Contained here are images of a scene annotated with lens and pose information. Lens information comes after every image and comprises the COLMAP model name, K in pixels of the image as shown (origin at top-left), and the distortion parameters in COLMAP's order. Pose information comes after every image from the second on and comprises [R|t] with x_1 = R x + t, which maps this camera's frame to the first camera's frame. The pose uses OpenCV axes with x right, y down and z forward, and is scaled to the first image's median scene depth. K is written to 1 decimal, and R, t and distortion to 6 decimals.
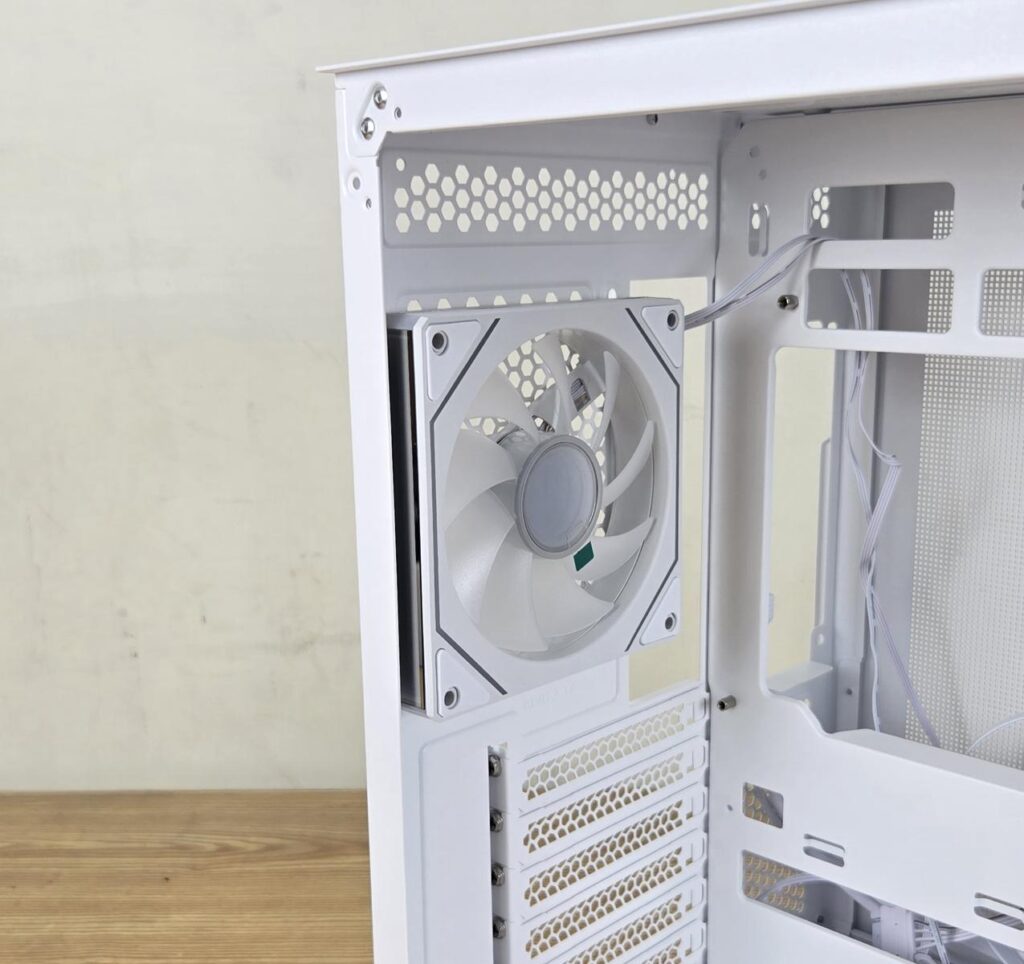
lens RADIAL K [[1126.5, 0, 444.4], [0, 1126.5, 483.2], [0, 0, 1]] dist [0.071358, -0.123352]
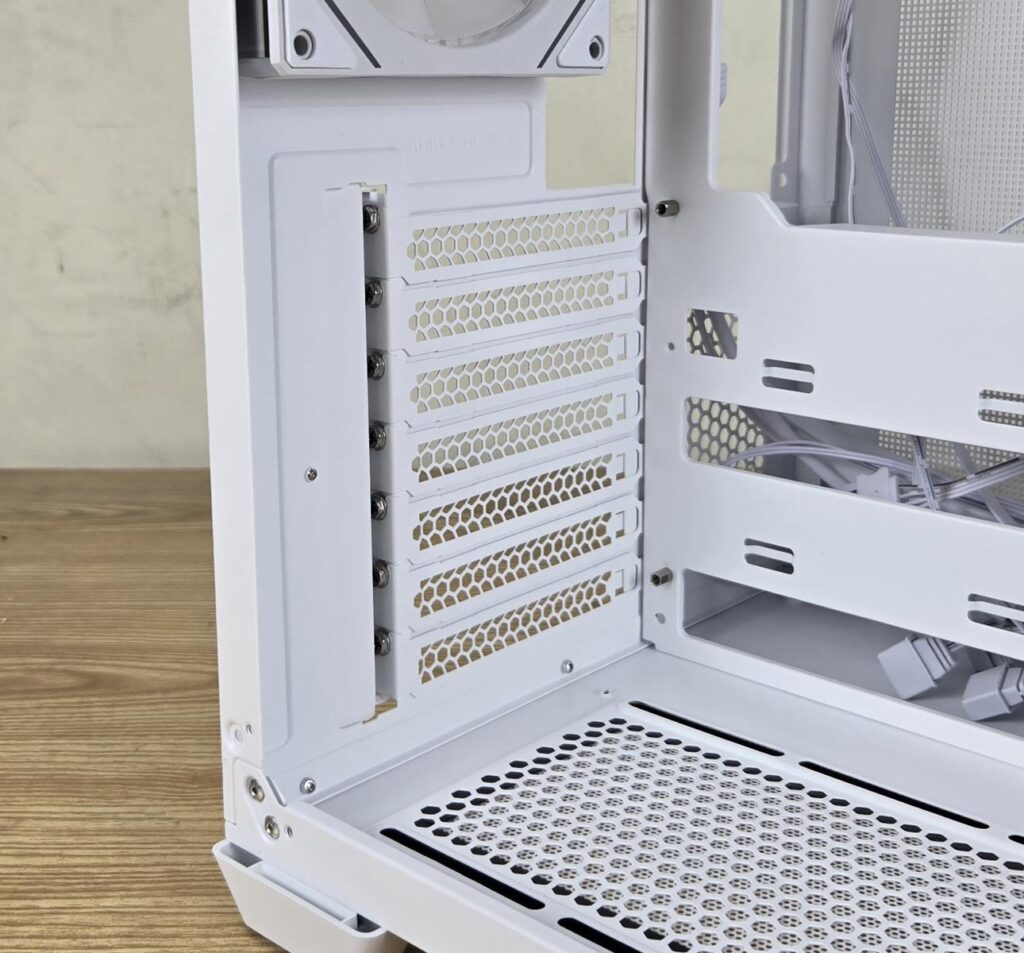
lens RADIAL K [[1359.1, 0, 458.7], [0, 1359.1, 463.8], [0, 0, 1]] dist [0.104010, -0.135914]
pose [[0.995111, -0.001054, 0.098757, 0.009315], [0.003489, 0.999694, -0.024488, 0.336362], [-0.098701, 0.024713, 0.994810, 0.065018]]
